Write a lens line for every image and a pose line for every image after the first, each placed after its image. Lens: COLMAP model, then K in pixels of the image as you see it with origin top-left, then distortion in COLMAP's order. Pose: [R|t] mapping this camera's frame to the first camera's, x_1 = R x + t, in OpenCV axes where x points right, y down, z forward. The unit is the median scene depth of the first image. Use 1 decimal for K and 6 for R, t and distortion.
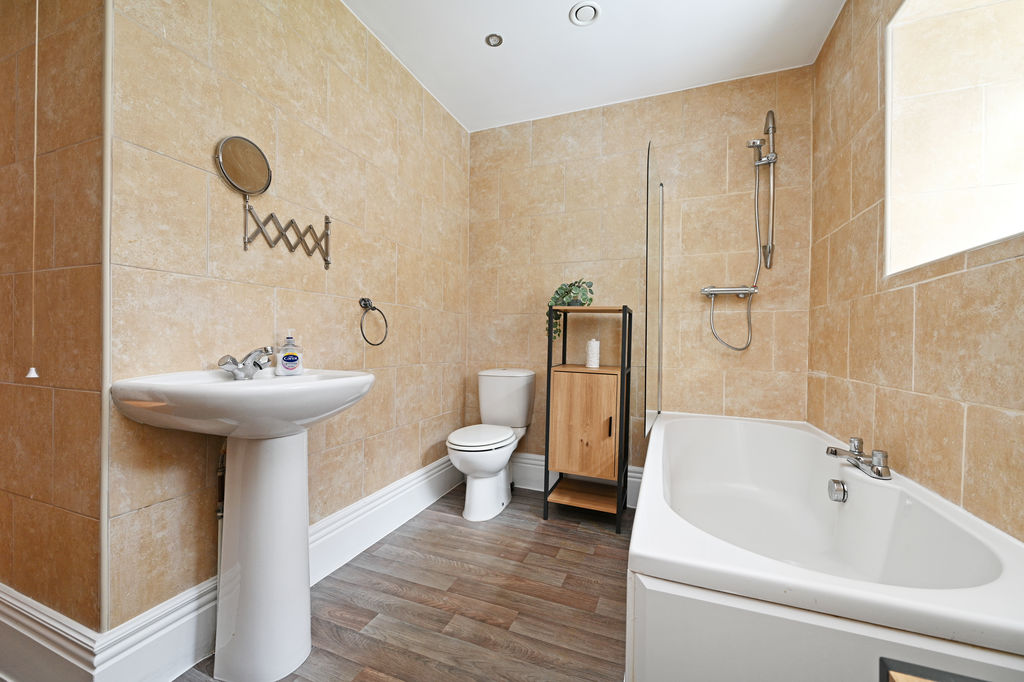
lens RADIAL K [[402.1, 0, 511.4], [0, 402.1, 343.9], [0, 0, 1]] dist [-0.008834, 0.000008]
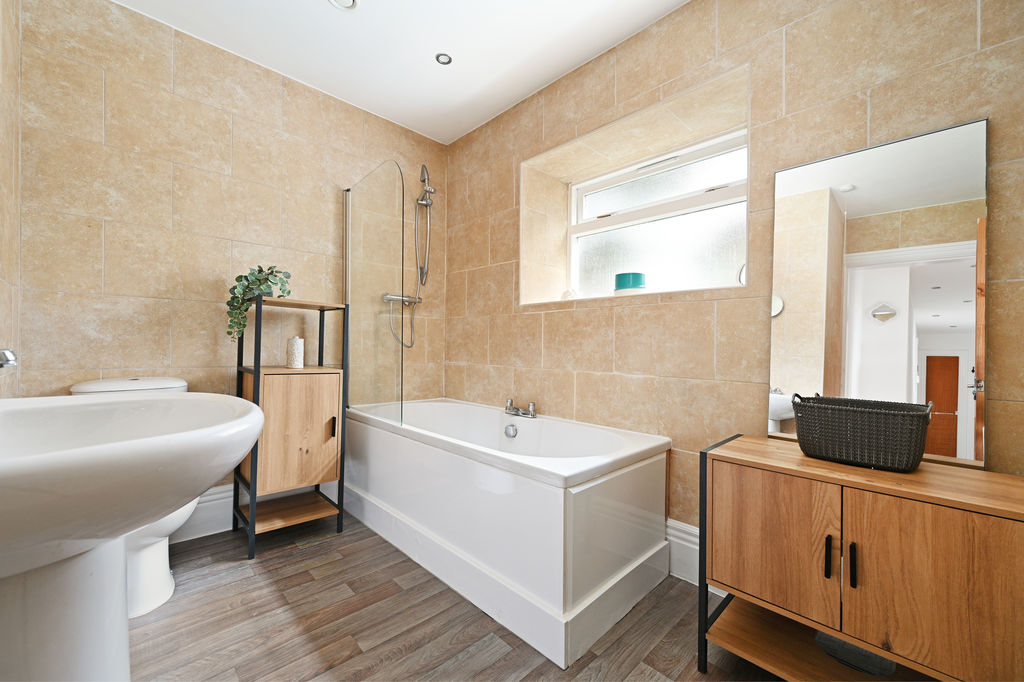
lens RADIAL K [[402.1, 0, 513.3], [0, 402.1, 343.8], [0, 0, 1]] dist [-0.008834, 0.000008]
pose [[0.403566, -0.000854, 0.914950, -0.466183], [-0.007072, 0.999967, 0.004052, -0.003220], [-0.914923, -0.008106, 0.403546, 0.205565]]
